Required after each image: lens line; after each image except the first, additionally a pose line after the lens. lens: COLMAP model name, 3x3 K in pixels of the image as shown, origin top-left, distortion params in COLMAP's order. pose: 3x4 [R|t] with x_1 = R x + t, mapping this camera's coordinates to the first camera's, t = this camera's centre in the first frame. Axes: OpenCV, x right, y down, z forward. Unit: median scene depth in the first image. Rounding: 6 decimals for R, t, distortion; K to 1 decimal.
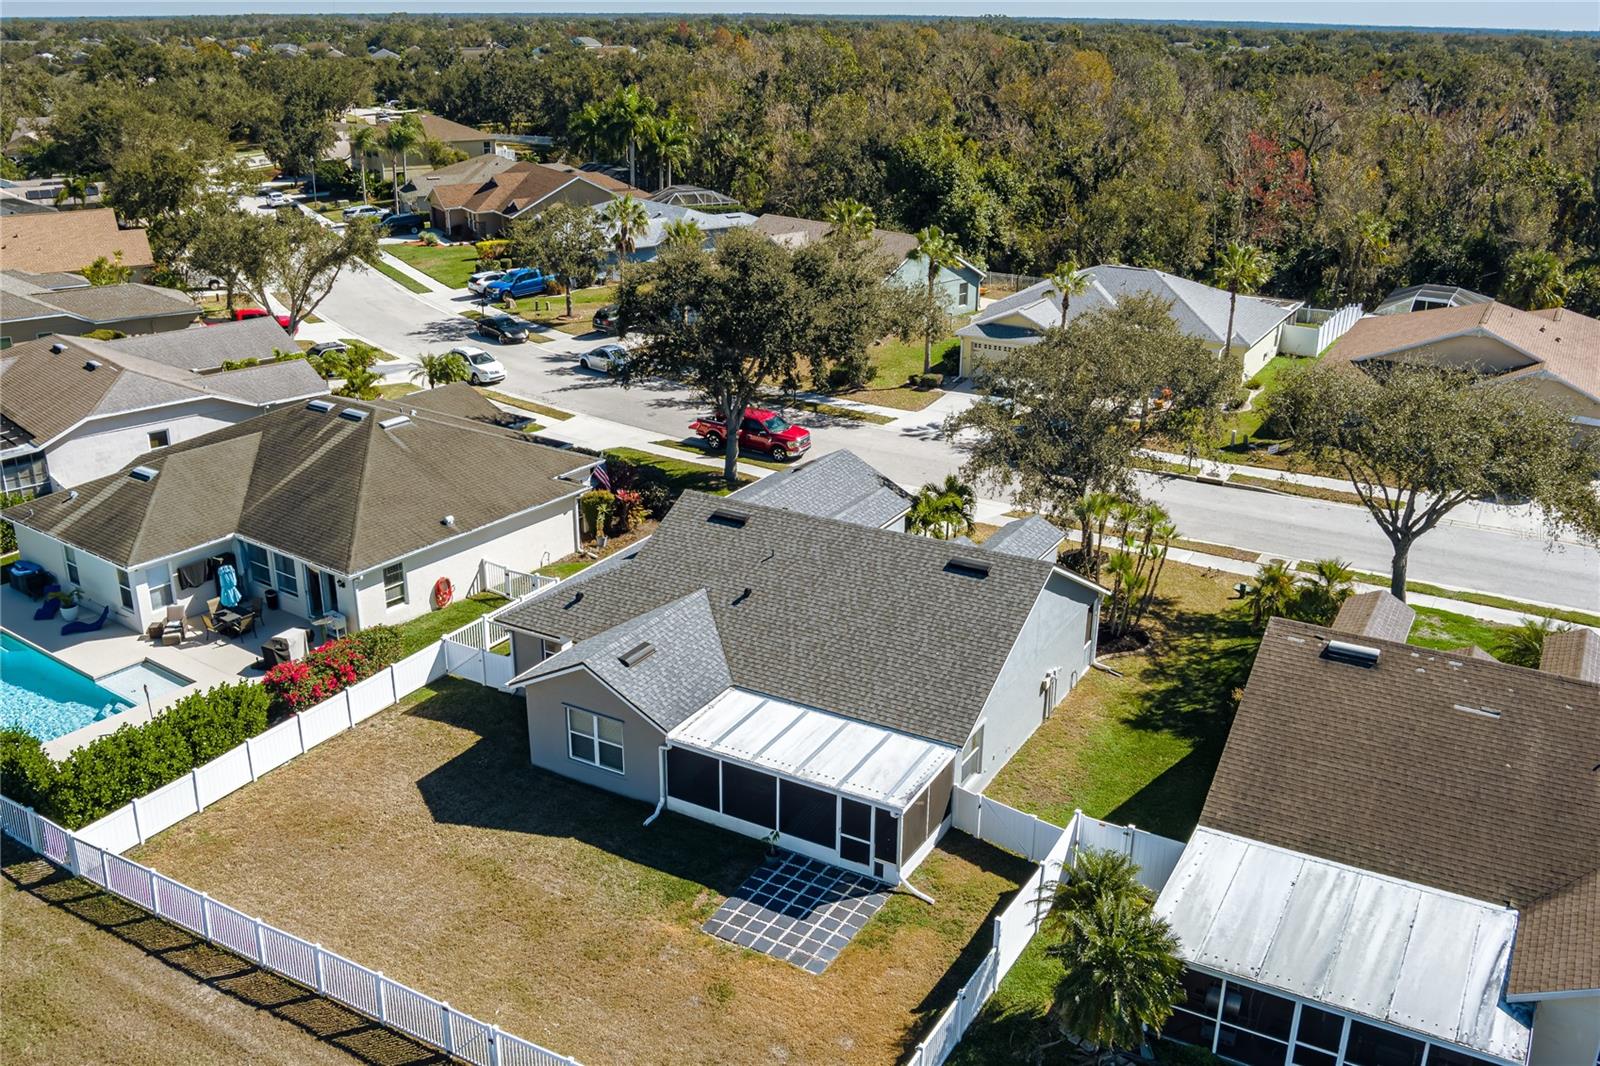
lens RADIAL K [[1466.7, 0, 800.0], [0, 1466.7, 533.0], [0, 0, 1]] dist [-0.066531, -0.005957]
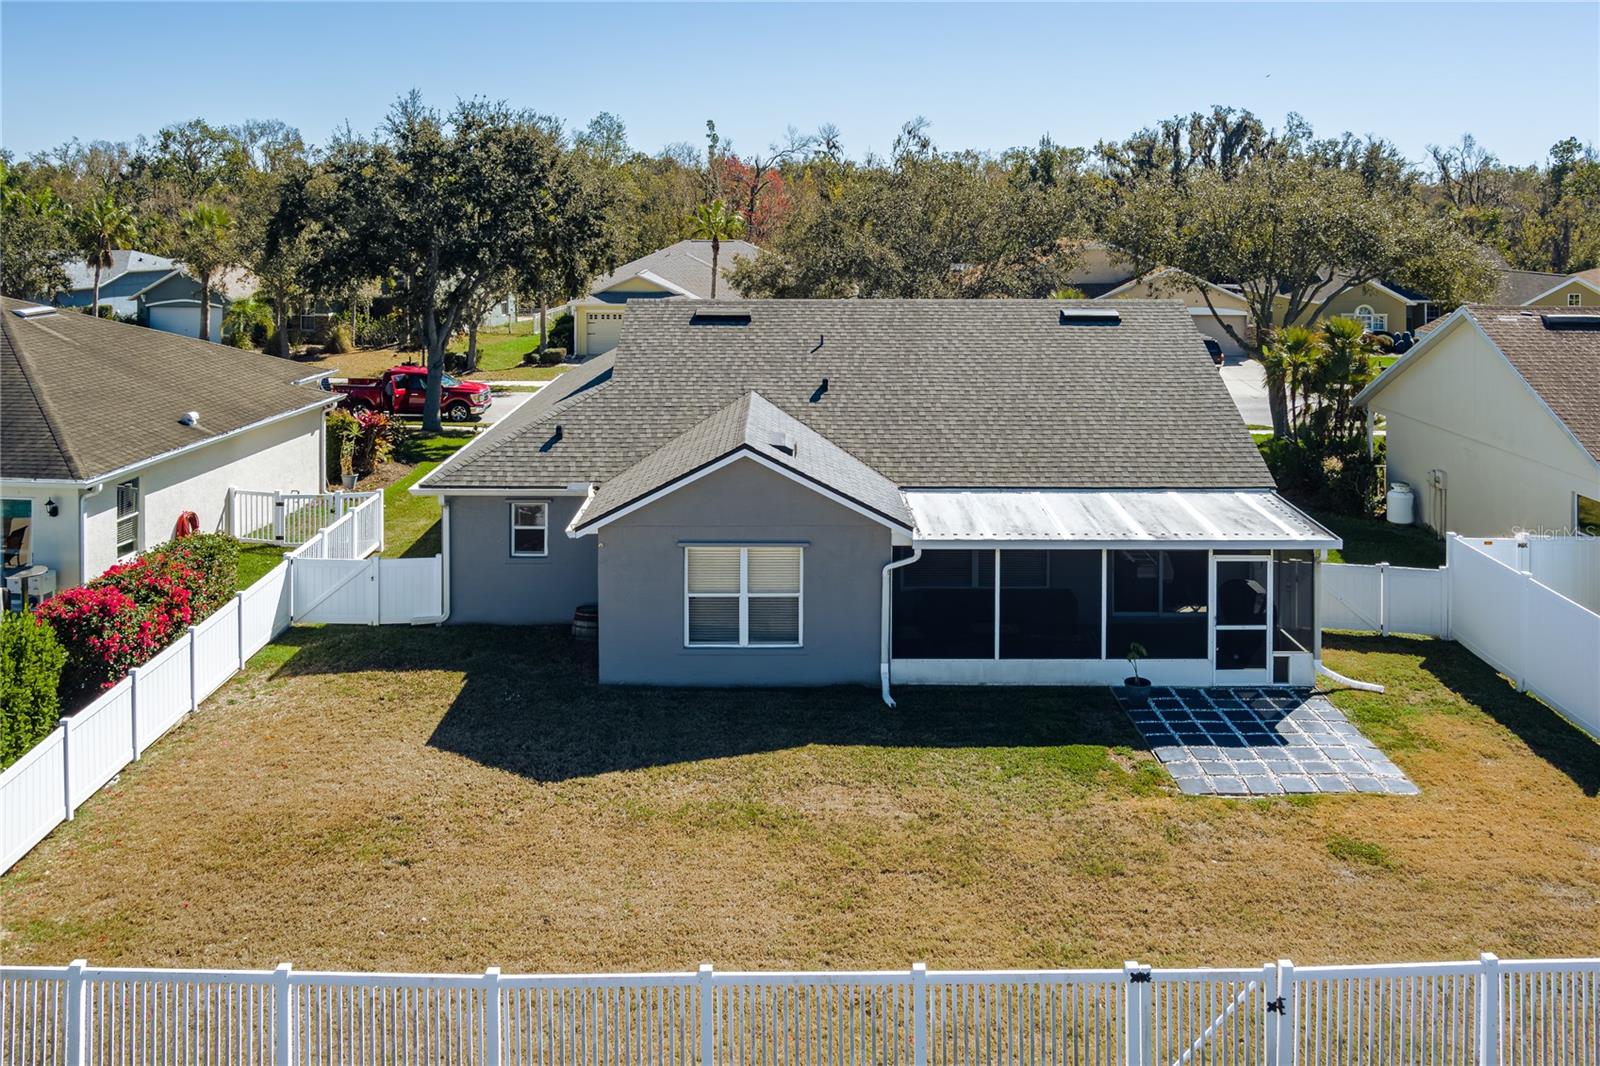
lens RADIAL K [[1366.5, 0, 821.5], [0, 1366.5, 250.2], [0, 0, 1]] dist [-0.044147, 0.004461]
pose [[0.857905, -0.018829, 0.513463, -0.337850], [0.175224, 0.950143, -0.257925, 0.132406], [-0.483007, 0.311247, 0.818431, 0.414893]]
